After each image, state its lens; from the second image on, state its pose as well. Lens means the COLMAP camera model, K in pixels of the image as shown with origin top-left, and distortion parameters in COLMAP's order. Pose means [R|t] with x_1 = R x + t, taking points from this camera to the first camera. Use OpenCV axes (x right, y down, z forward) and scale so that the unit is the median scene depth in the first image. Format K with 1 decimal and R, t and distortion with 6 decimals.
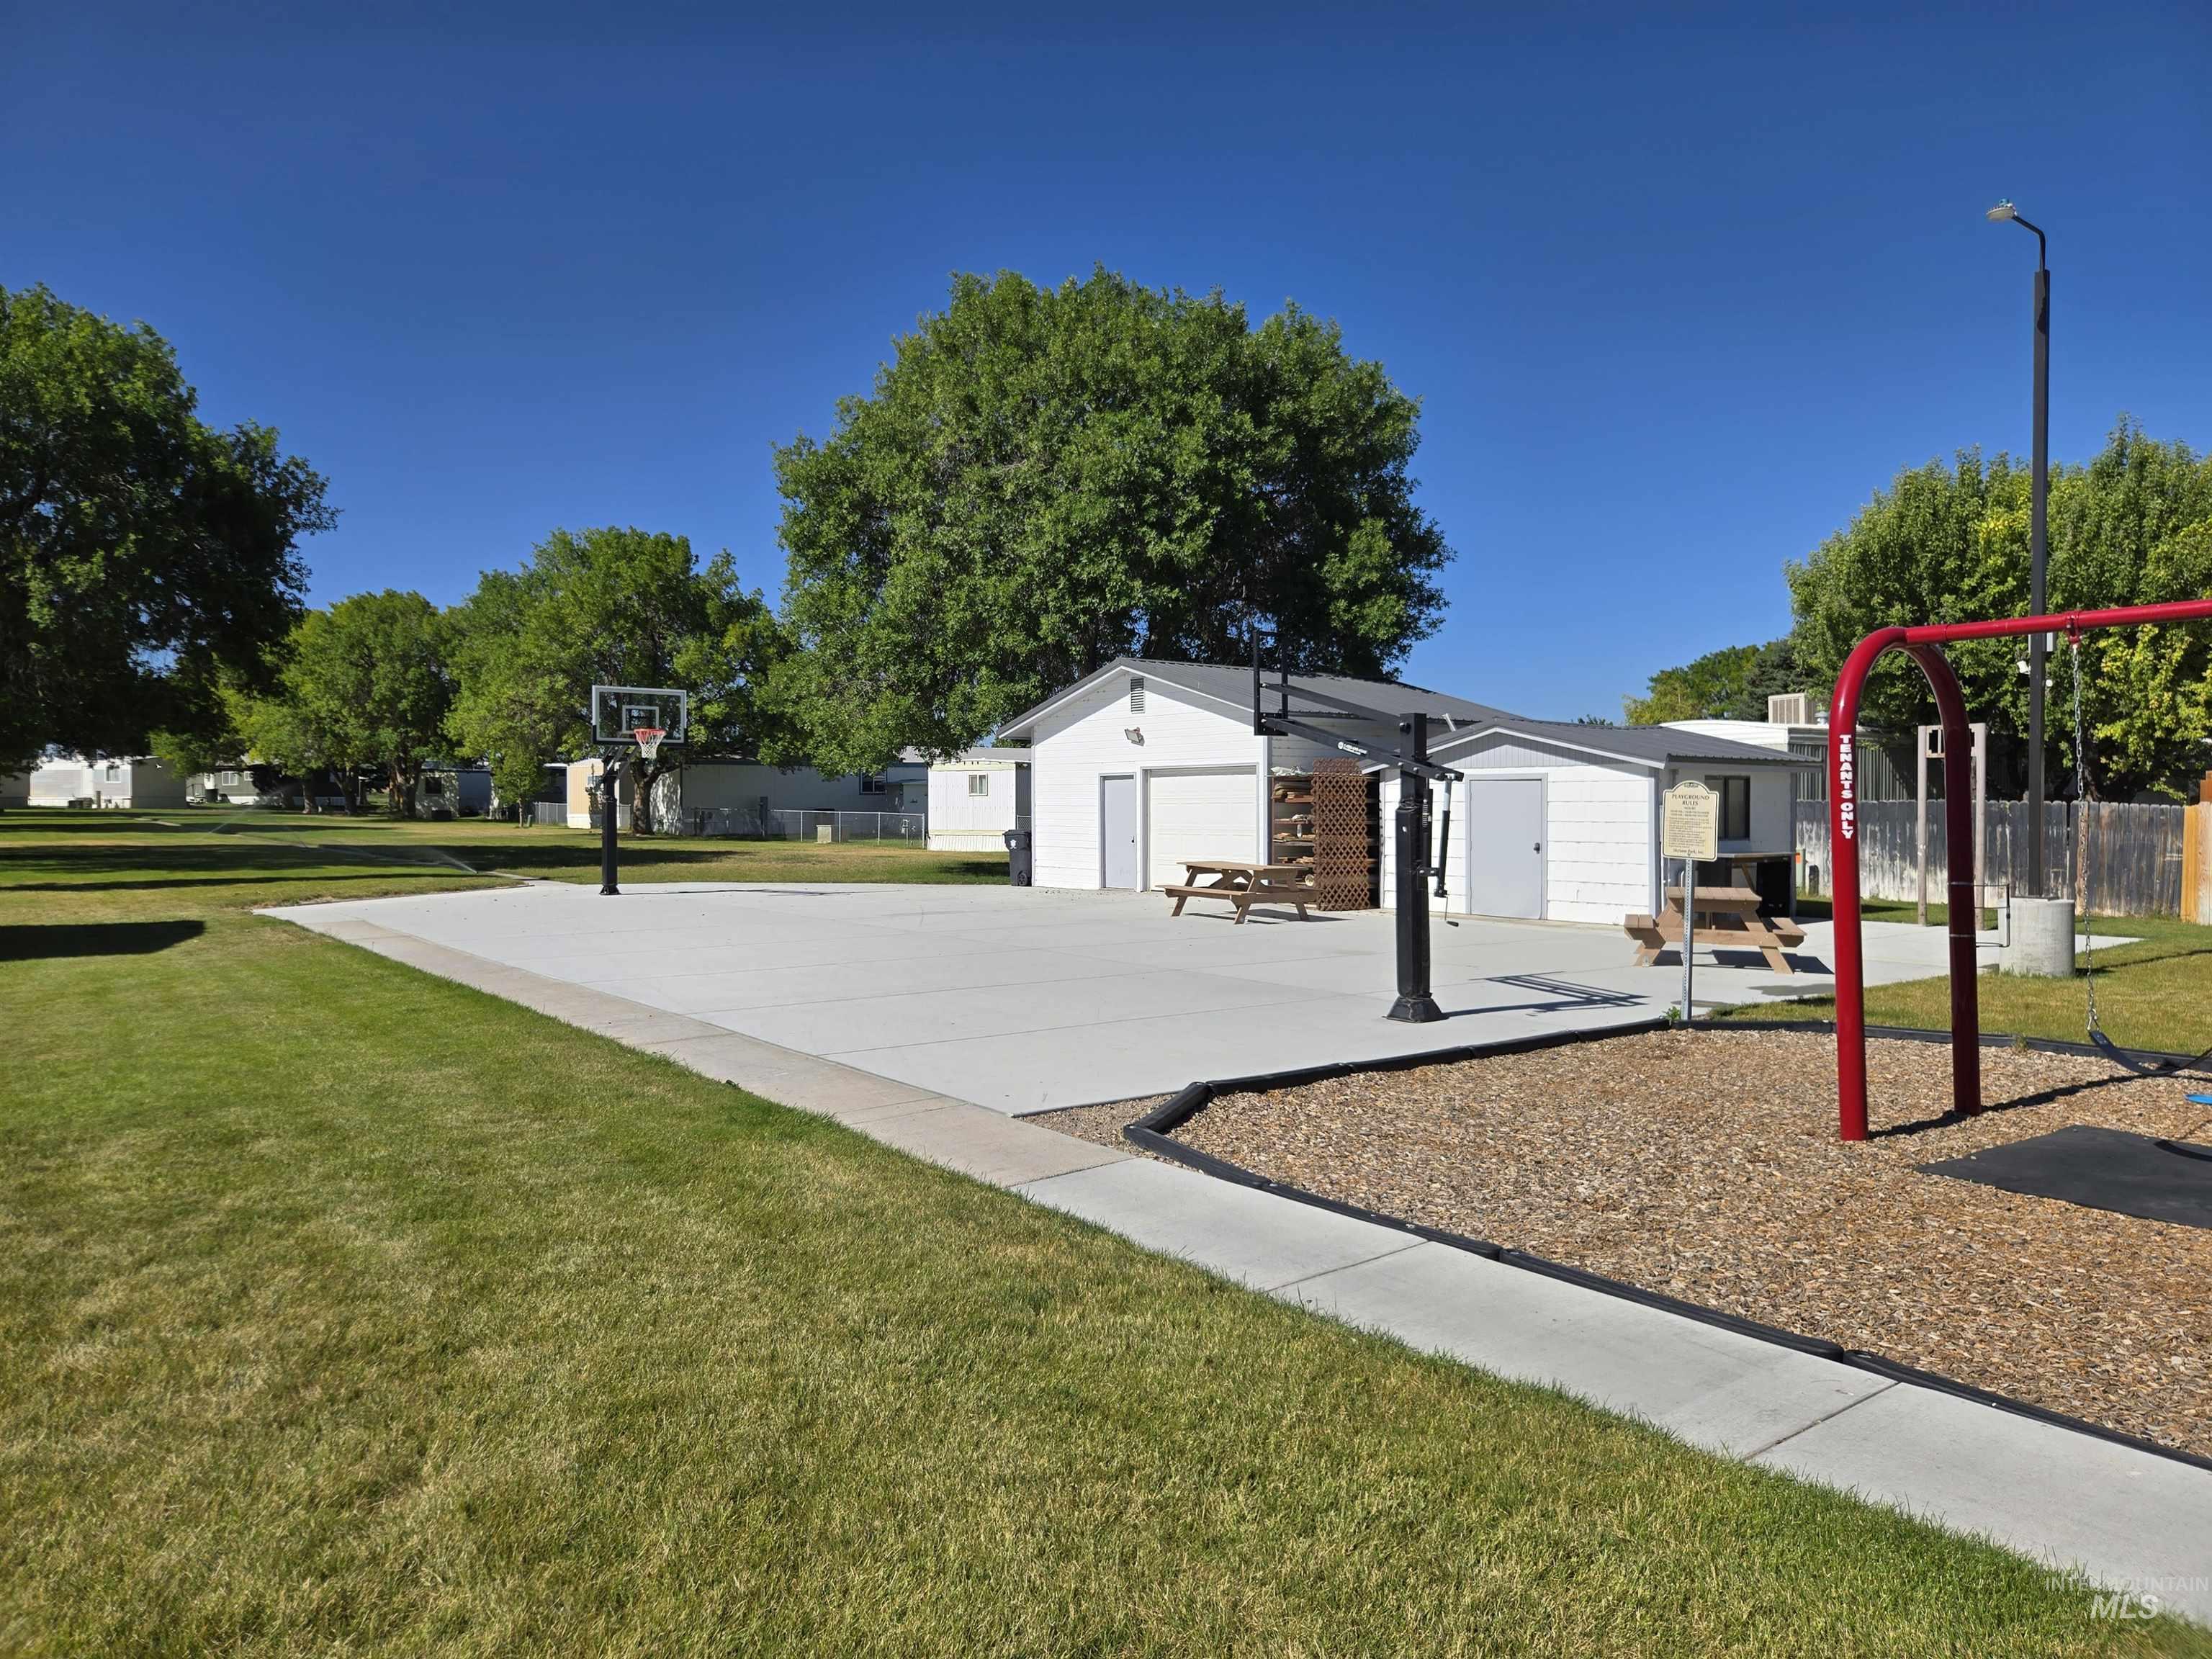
lens RADIAL K [[1452.8, 0, 1106.0], [0, 1452.8, 829.5], [0, 0, 1]] dist [0.020755, -0.003088]
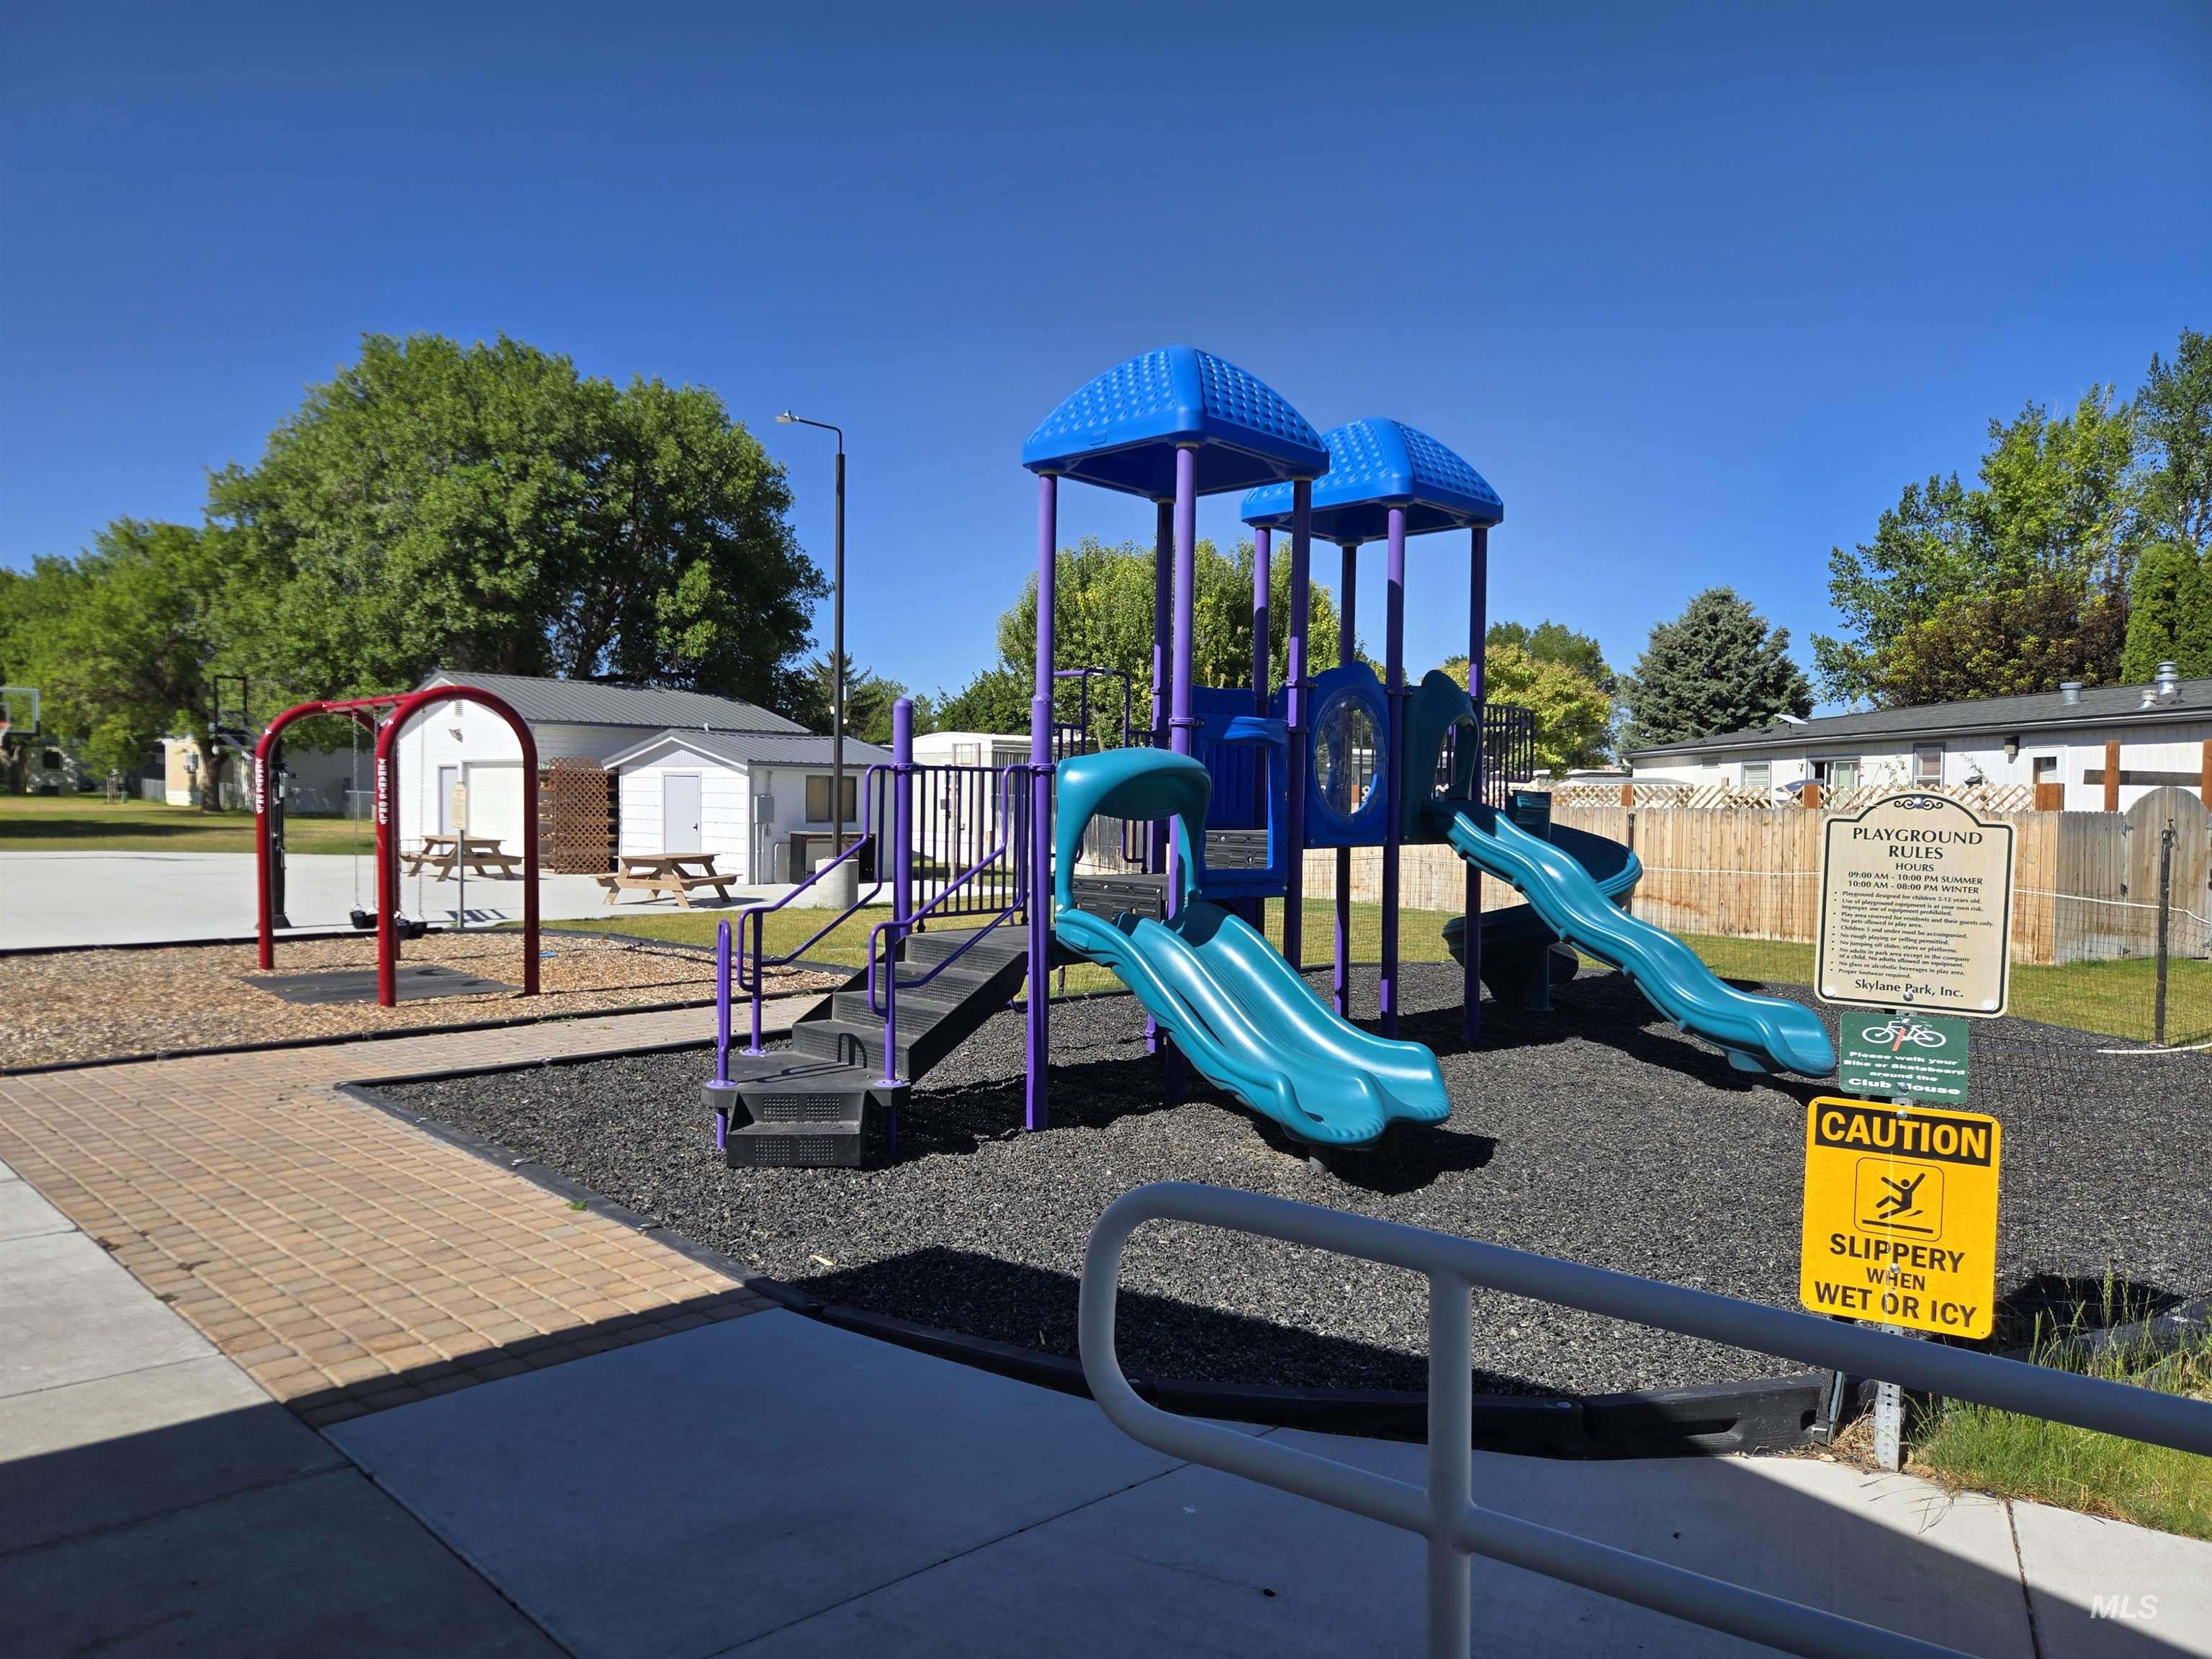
lens RADIAL K [[1452.8, 0, 1106.0], [0, 1452.8, 829.5], [0, 0, 1]] dist [0.020755, -0.003088]
pose [[0.989665, 0.010943, 0.142978, 0.522620], [-0.012207, 0.999894, 0.007970, -0.000450], [-0.142876, -0.009633, 0.989694, -0.409195]]
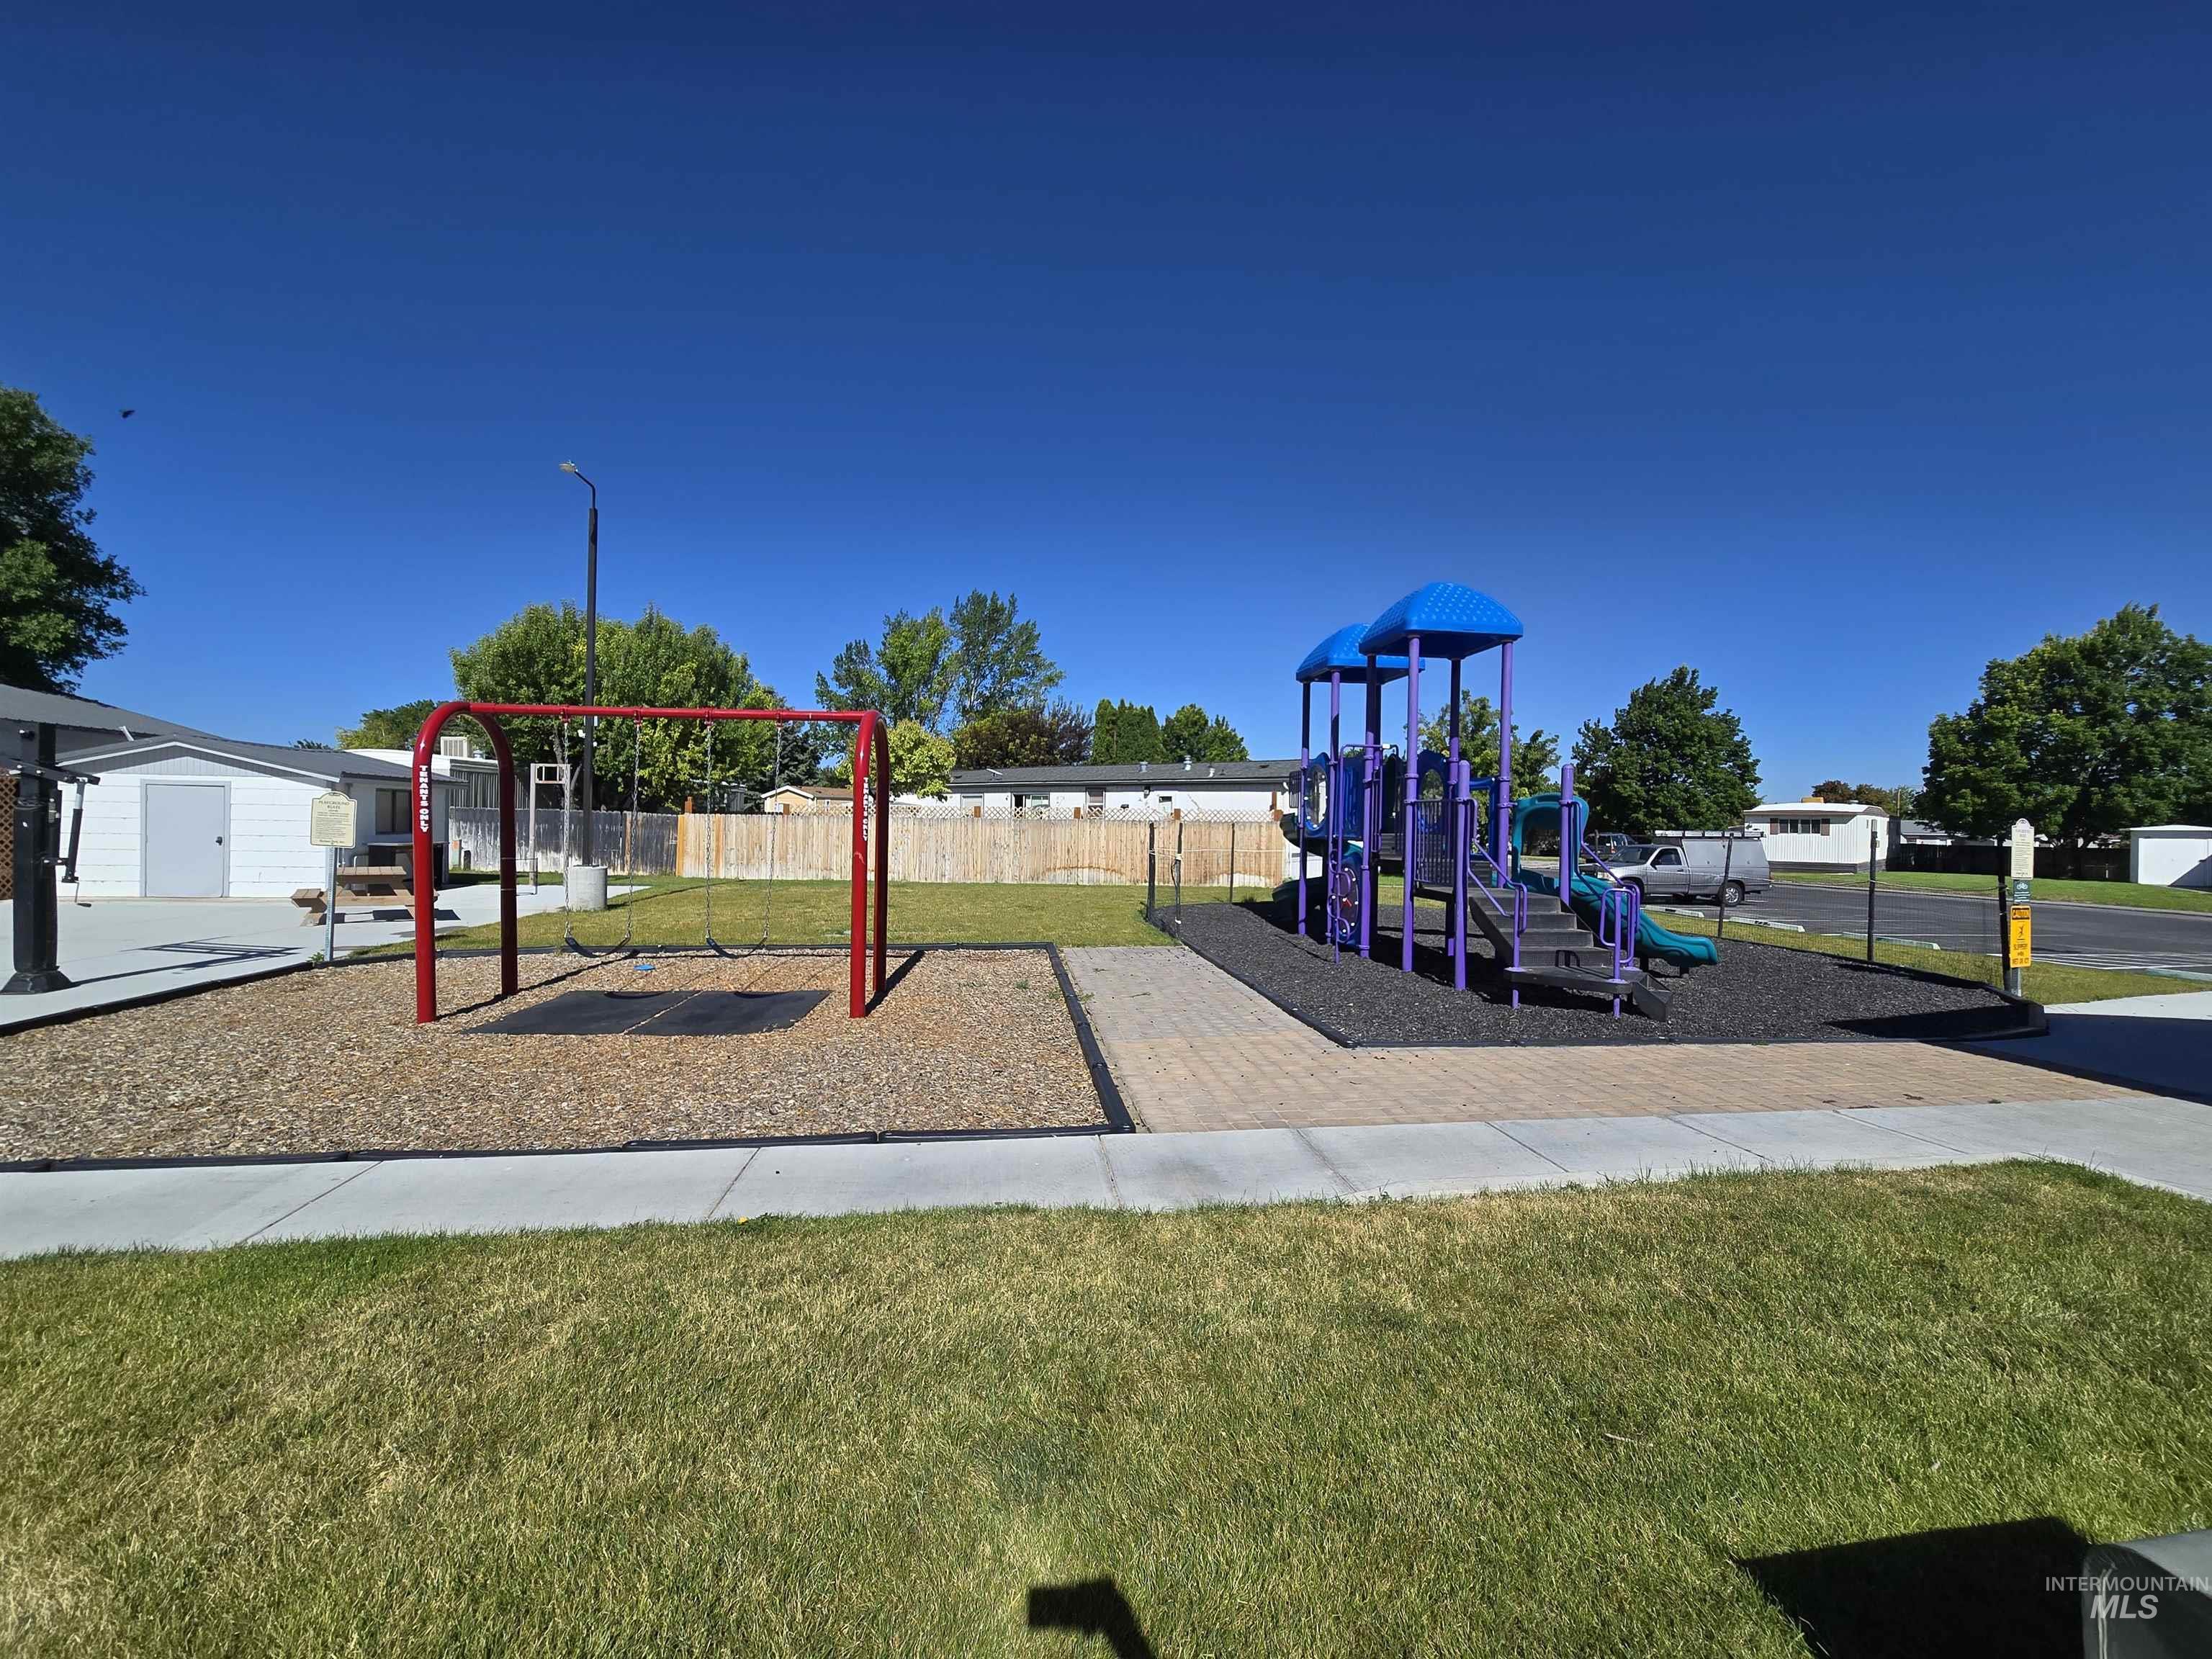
lens RADIAL K [[886.7, 0, 1064.6], [0, 886.7, 834.6], [0, 0, 1]] dist [0.001428, 0.000227]
pose [[0.509455, -0.003671, 0.860489, 0.009308], [-0.003476, 0.999974, 0.006324, 0.000194], [-0.860490, -0.006213, 0.509429, -0.020158]]
